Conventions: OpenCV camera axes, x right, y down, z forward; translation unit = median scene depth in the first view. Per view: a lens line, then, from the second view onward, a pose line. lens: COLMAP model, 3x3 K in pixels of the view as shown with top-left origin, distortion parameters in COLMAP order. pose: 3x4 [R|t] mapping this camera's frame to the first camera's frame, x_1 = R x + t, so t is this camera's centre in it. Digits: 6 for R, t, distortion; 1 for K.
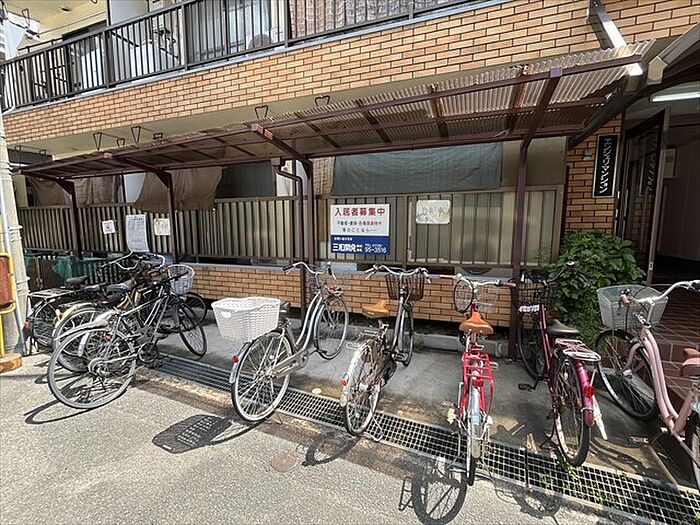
lens RADIAL K [[327.7, 0, 353.9], [0, 327.7, 264.2], [0, 0, 1]] dist [0.000249, -0.002470]
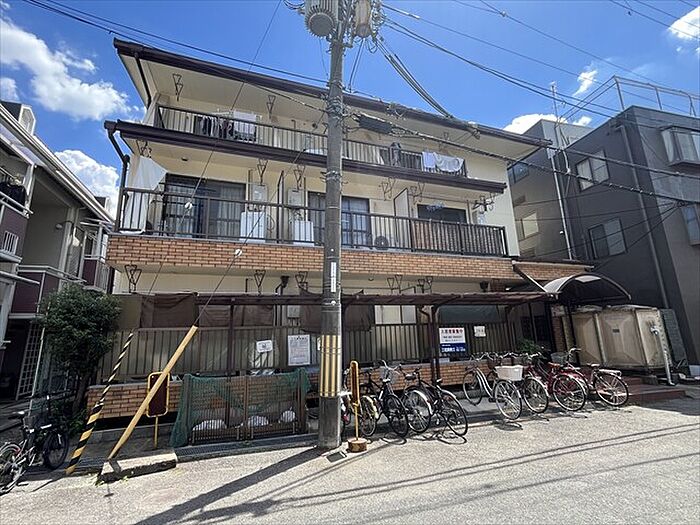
lens RADIAL K [[327.7, 0, 348.9], [0, 327.7, 263.6], [0, 0, 1]] dist [0.000249, -0.002470]
pose [[0.755958, 0.123219, 0.642919, -1.881740], [0.107905, 0.945236, -0.308036, 0.002013], [-0.645666, 0.302236, 0.701262, -0.163167]]
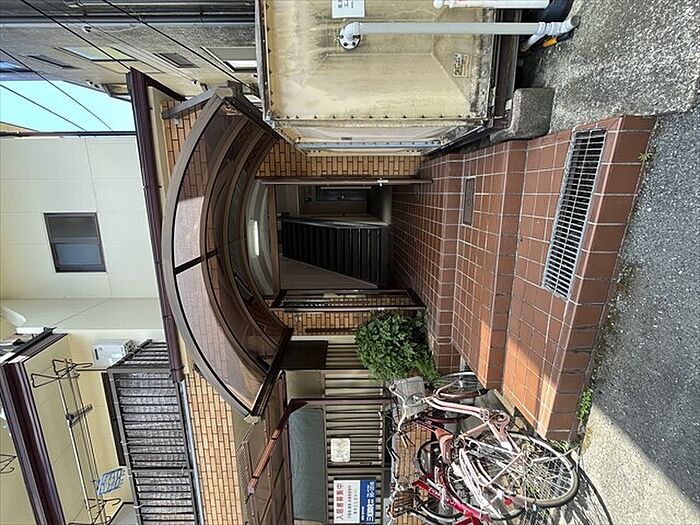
lens RADIAL K [[327.7, 0, 352.3], [0, 327.7, 261.7], [0, 0, 1]] dist [0.000249, -0.002470]
pose [[-0.002055, -0.989567, 0.144056, 0.712989], [0.993218, -0.018766, -0.114739, 0.036814], [0.116246, 0.142843, 0.982895, -0.286539]]
